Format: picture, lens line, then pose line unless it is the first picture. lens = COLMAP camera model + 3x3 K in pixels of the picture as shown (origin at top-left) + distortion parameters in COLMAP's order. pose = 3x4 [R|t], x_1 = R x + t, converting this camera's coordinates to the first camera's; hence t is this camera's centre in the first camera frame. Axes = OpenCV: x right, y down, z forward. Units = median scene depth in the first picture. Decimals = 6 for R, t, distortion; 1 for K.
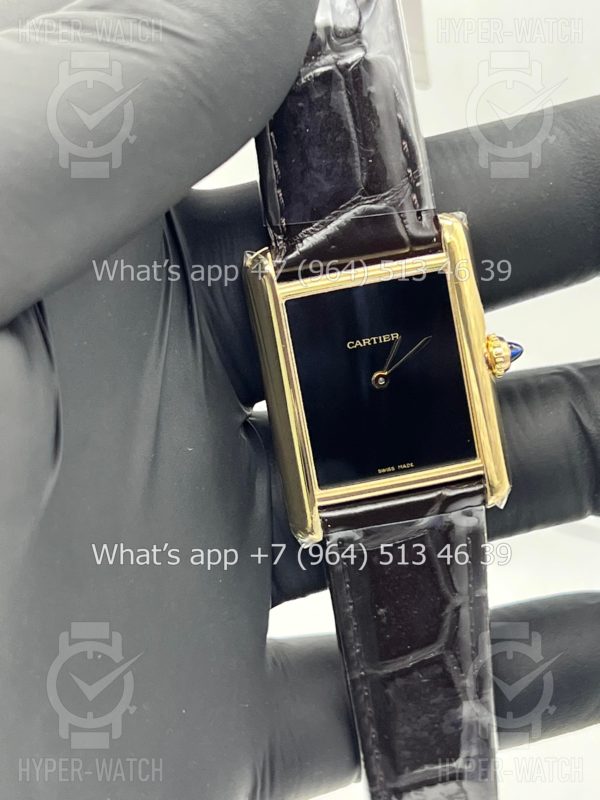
lens RADIAL K [[1856.1, 0, 300.0], [0, 1856.1, 395.5], [0, 0, 1]] dist [0.200455, 0.000000]
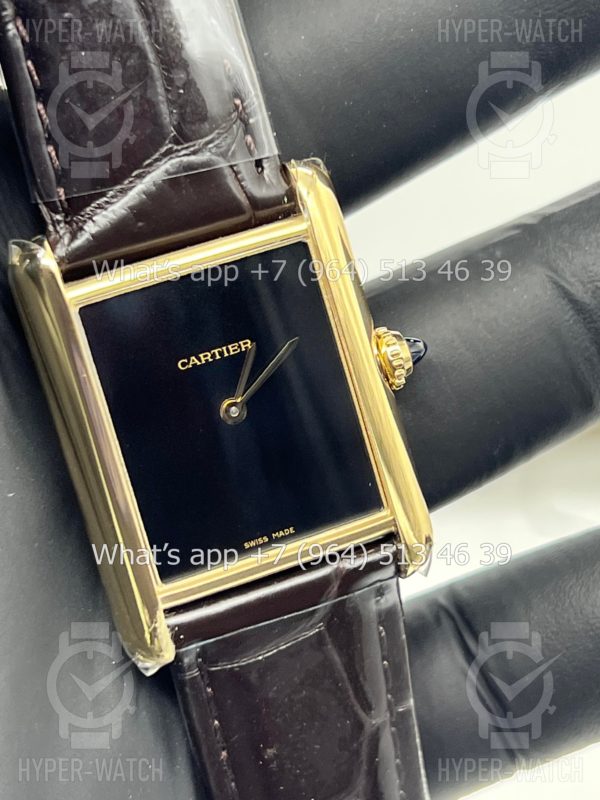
lens RADIAL K [[1856.1, 0, 299.4], [0, 1856.1, 391.6], [0, 0, 1]] dist [0.200455, 0.000000]
pose [[0.983288, -0.115423, 0.140789, -0.027568], [0.124858, 0.990352, -0.060106, 0.028583], [-0.132493, 0.076680, 0.988213, 0.324949]]
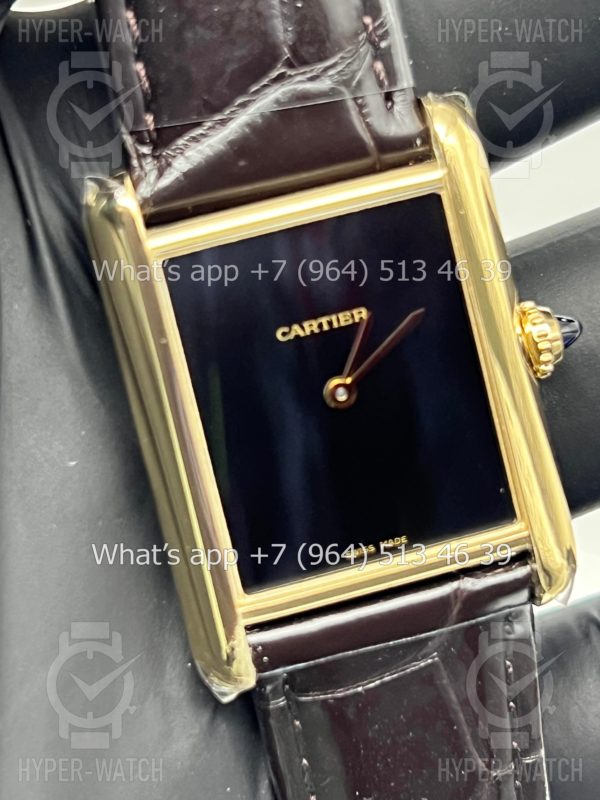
lens RADIAL K [[1856.1, 0, 294.0], [0, 1856.1, 392.4], [0, 0, 1]] dist [0.200455, 0.000000]
pose [[0.996902, -0.062431, 0.047841, 0.002269], [0.065224, 0.996112, -0.059221, 0.024079], [-0.043958, 0.062158, 0.997098, 0.437458]]
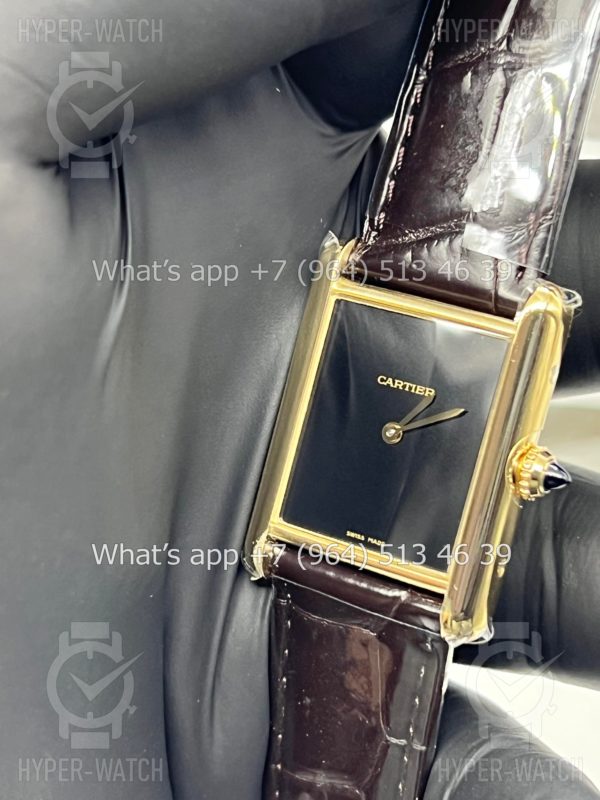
lens RADIAL K [[1856.1, 0, 298.5], [0, 1856.1, 403.4], [0, 0, 1]] dist [0.200455, 0.000000]
pose [[0.739897, 0.404364, -0.537627, 0.452809], [-0.465295, 0.884799, 0.025129, -0.021268], [0.485853, 0.231563, 0.842808, 0.278795]]
